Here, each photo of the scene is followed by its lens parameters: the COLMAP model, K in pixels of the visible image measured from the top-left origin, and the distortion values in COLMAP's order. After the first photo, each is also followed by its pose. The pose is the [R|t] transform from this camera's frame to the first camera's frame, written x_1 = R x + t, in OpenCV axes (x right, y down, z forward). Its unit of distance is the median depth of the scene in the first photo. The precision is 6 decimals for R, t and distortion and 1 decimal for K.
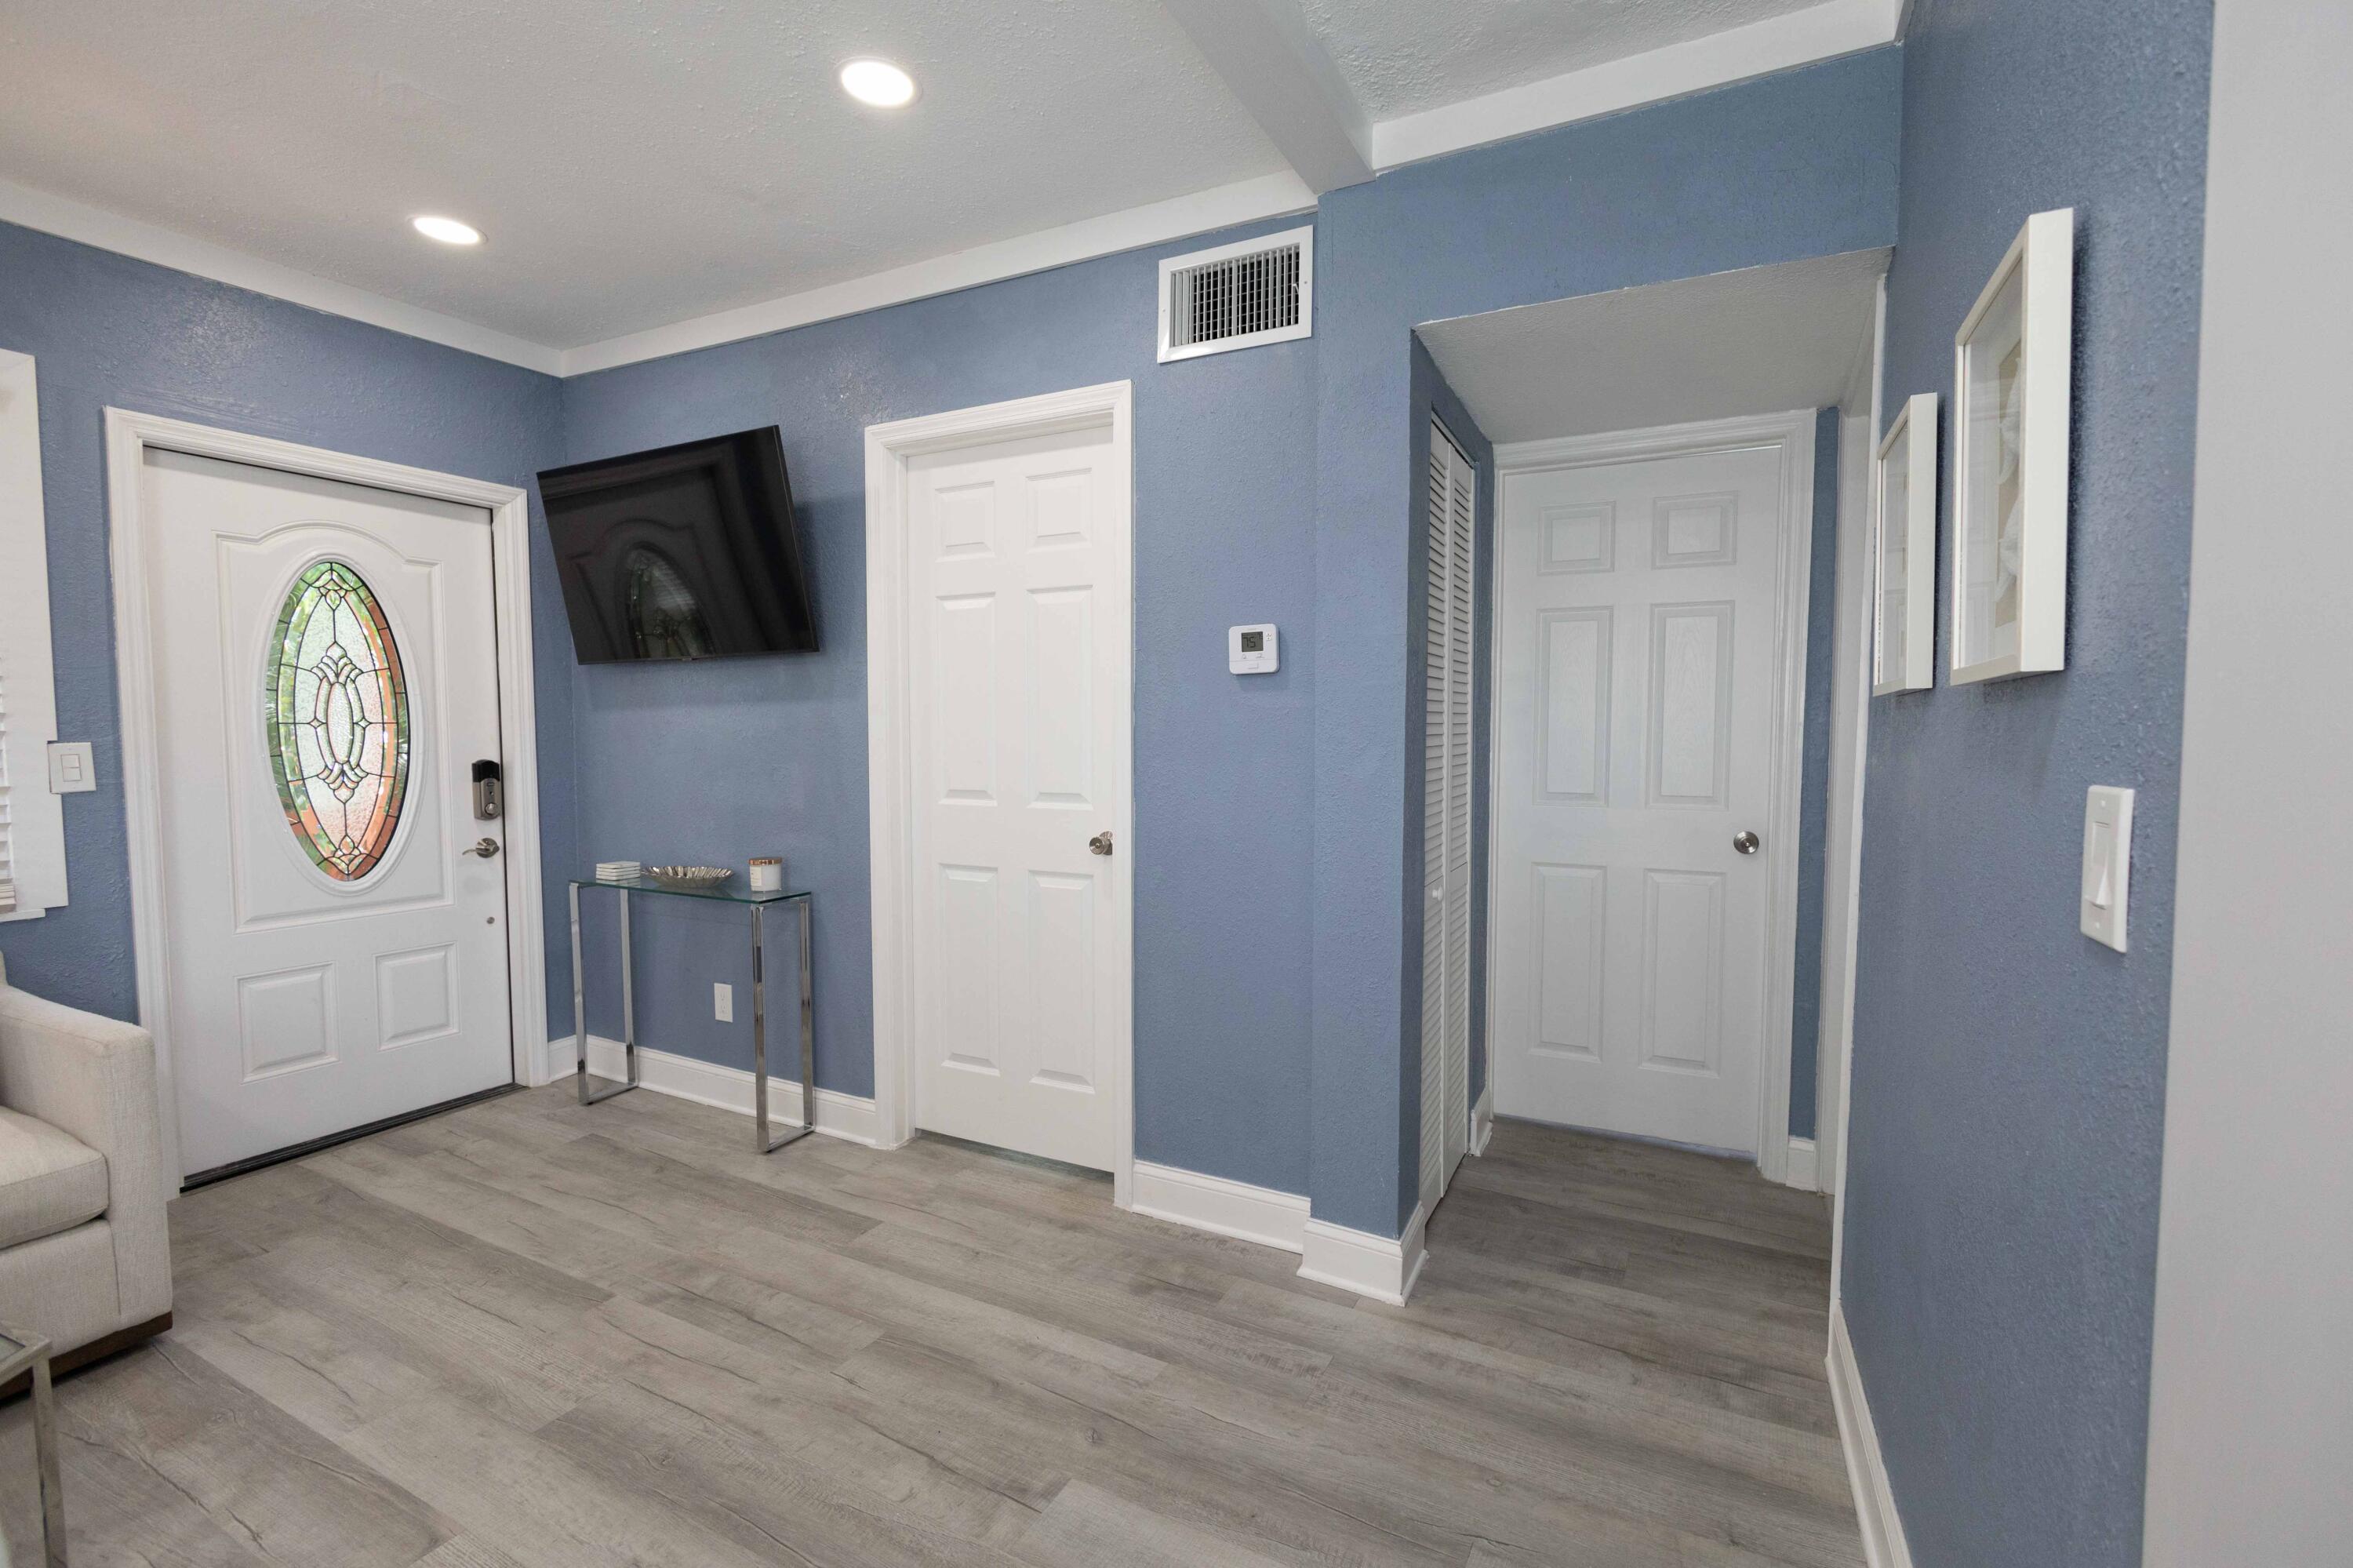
lens RADIAL K [[1020.5, 0, 1178.3], [0, 1020.5, 783.0], [0, 0, 1]] dist [-0.011768, 0.001296]
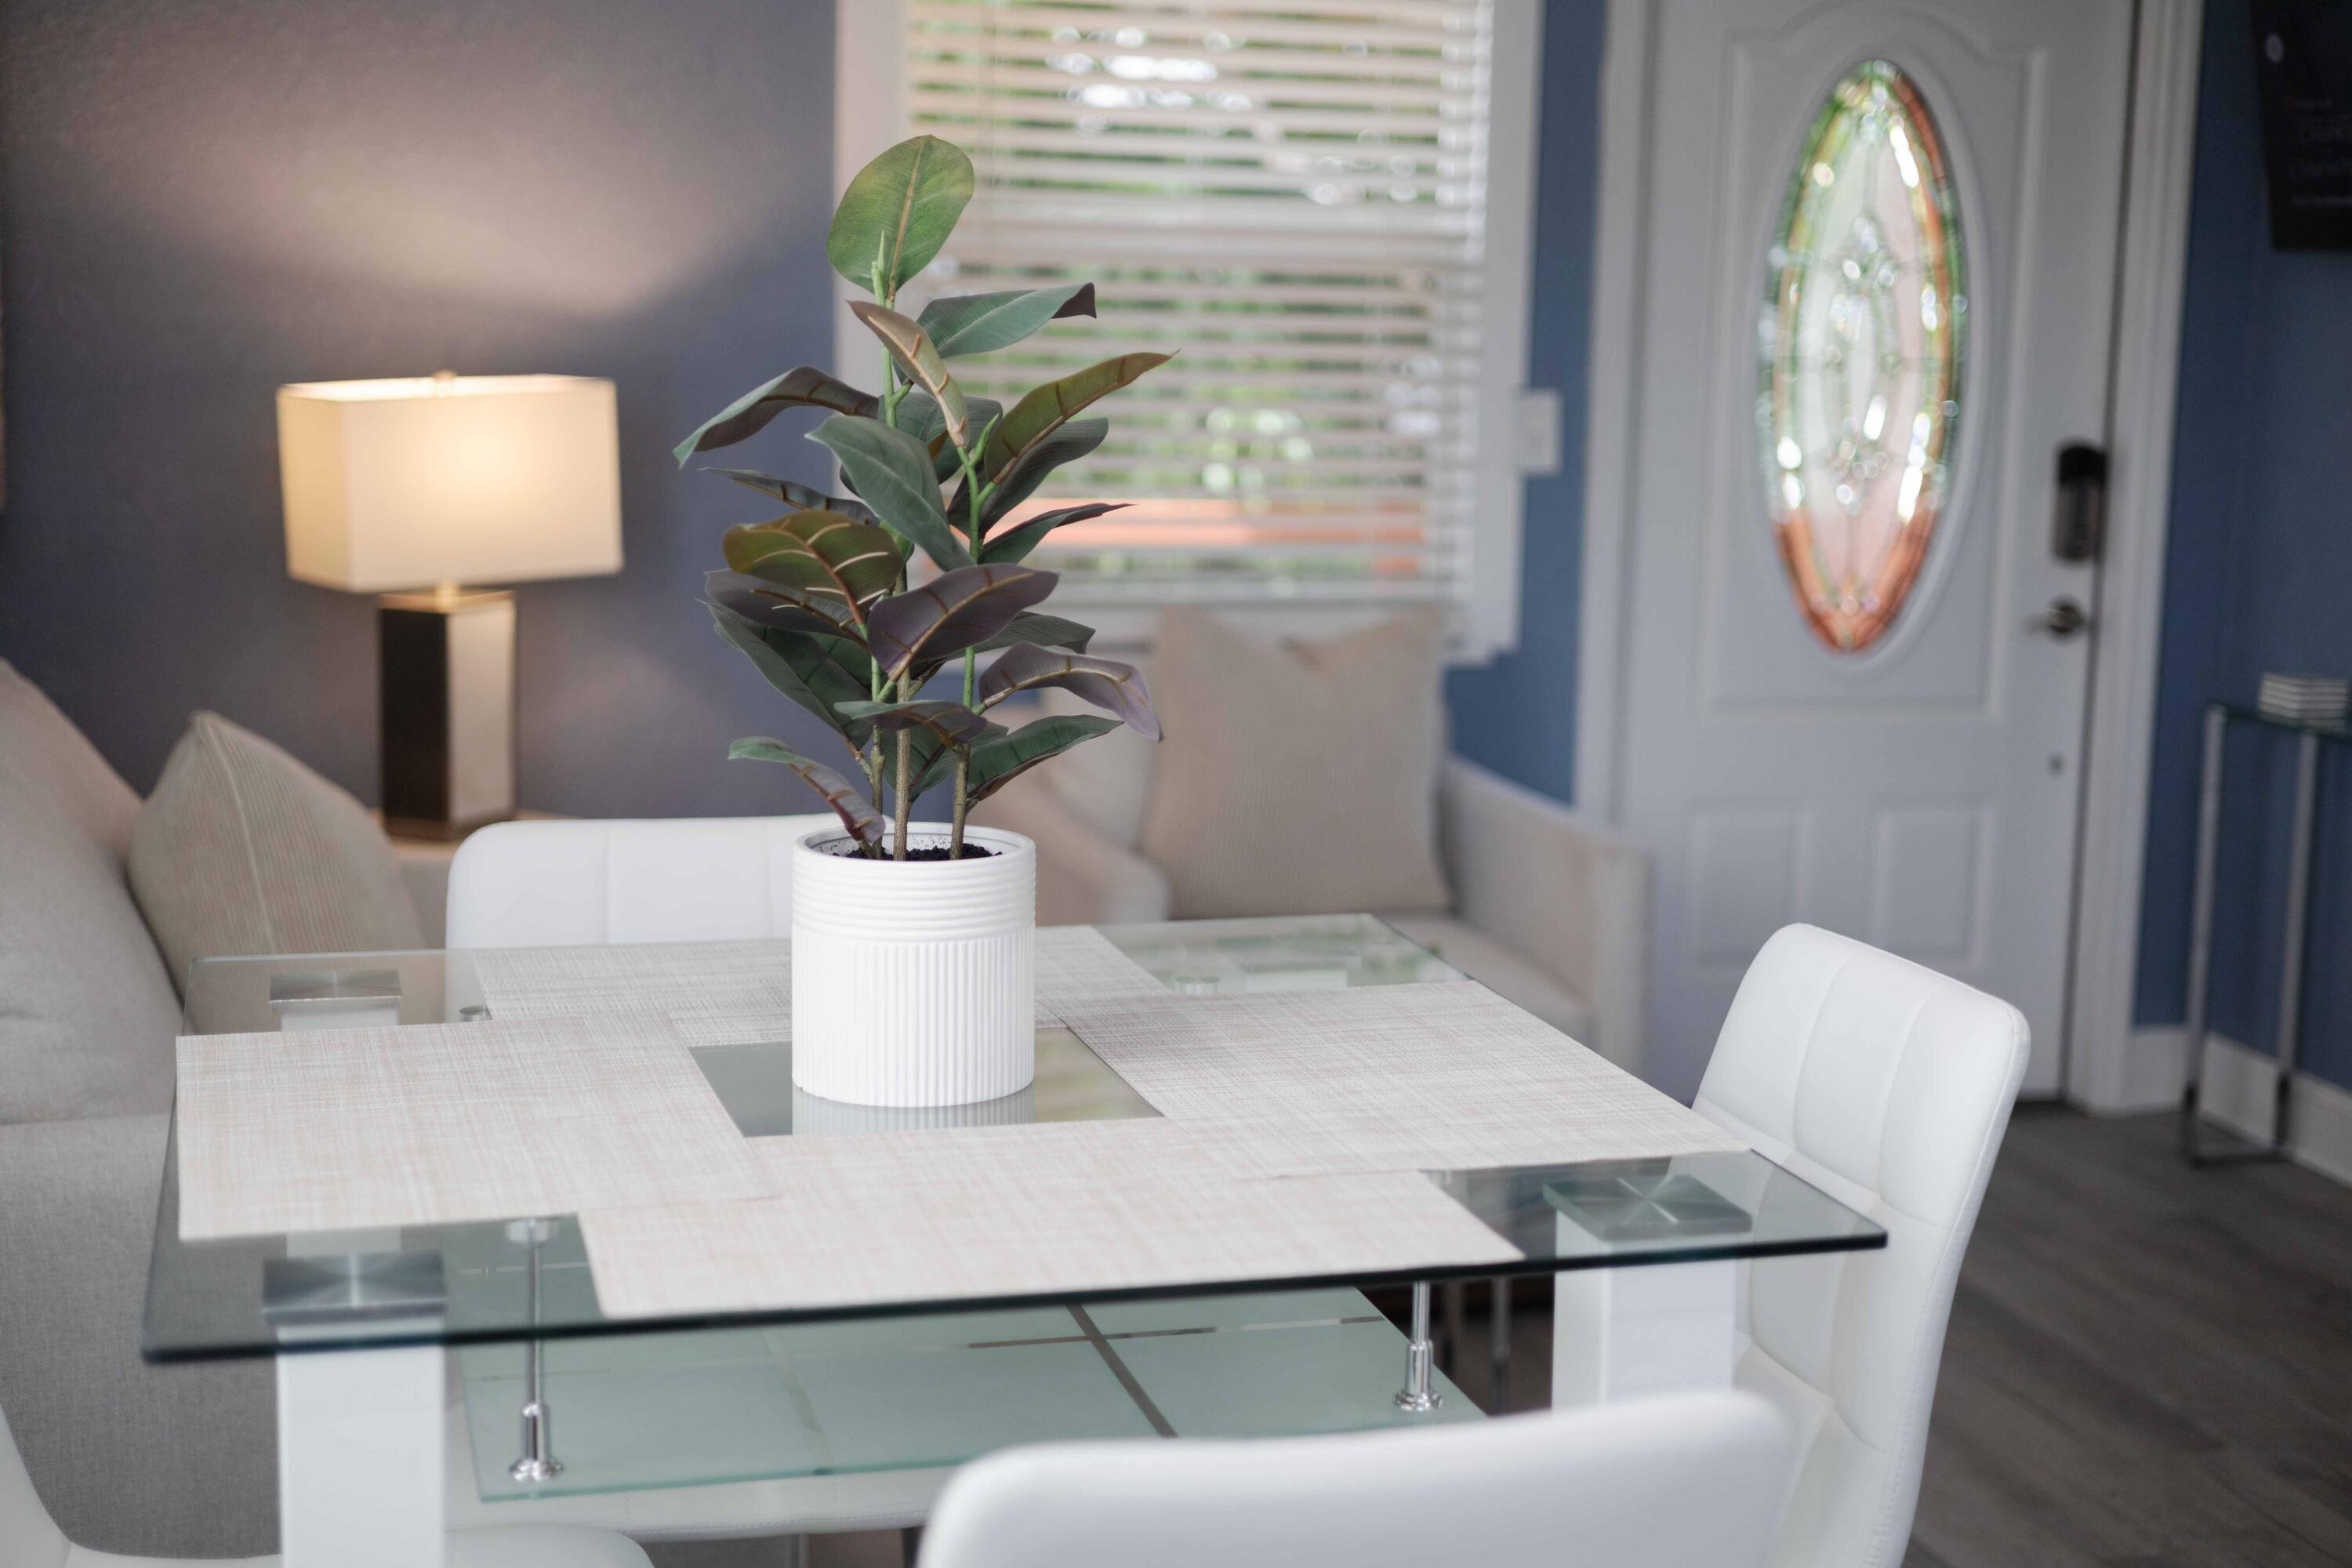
lens RADIAL K [[3314.6, 0, 1180.0], [0, 3314.6, 782.3], [0, 0, 1]] dist [-0.030941, 0.000000]
pose [[0.674568, 0.132325, -0.726256, 0.240076], [-0.065003, 0.990629, 0.120118, -0.025903], [0.735345, -0.033819, 0.676848, -0.472267]]
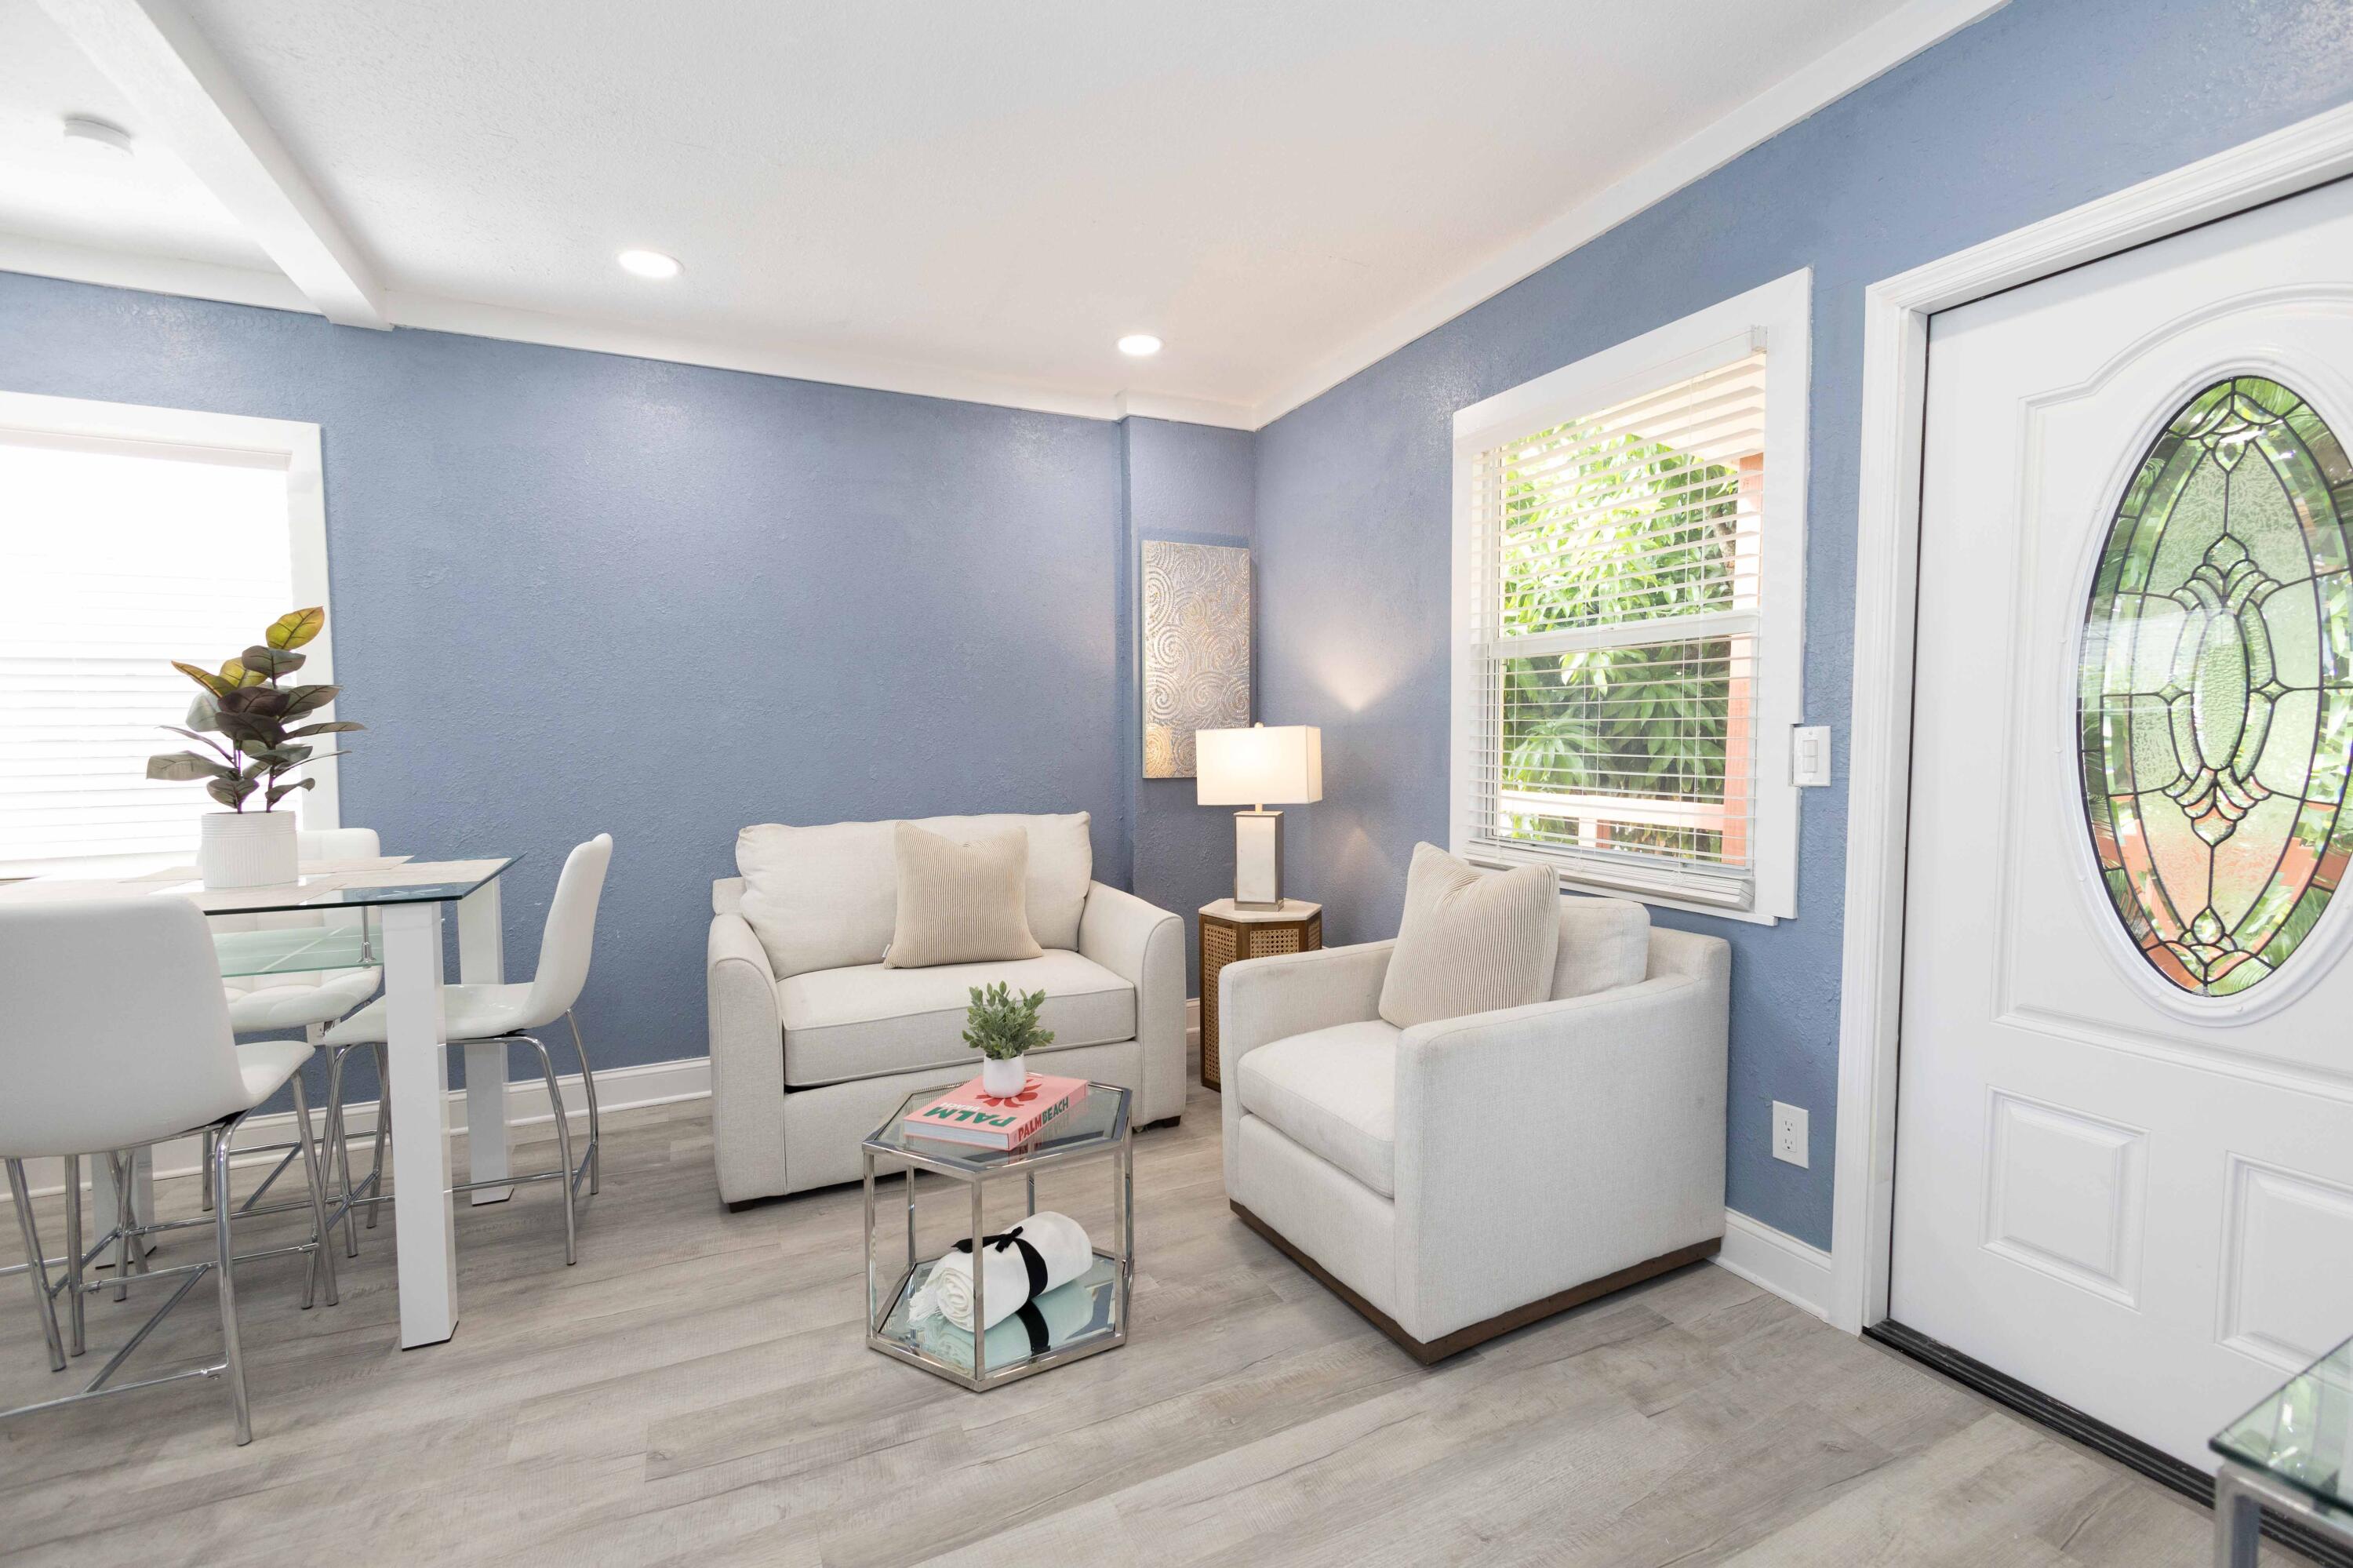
lens RADIAL K [[1020.5, 0, 1184.7], [0, 1020.5, 786.0], [0, 0, 1]] dist [-0.011768, 0.001296]
pose [[-0.591542, 0.052798, -0.804544, -0.098283], [-0.031831, 0.995546, 0.088736, -0.039108], [0.805646, 0.078101, -0.587226, 0.866766]]
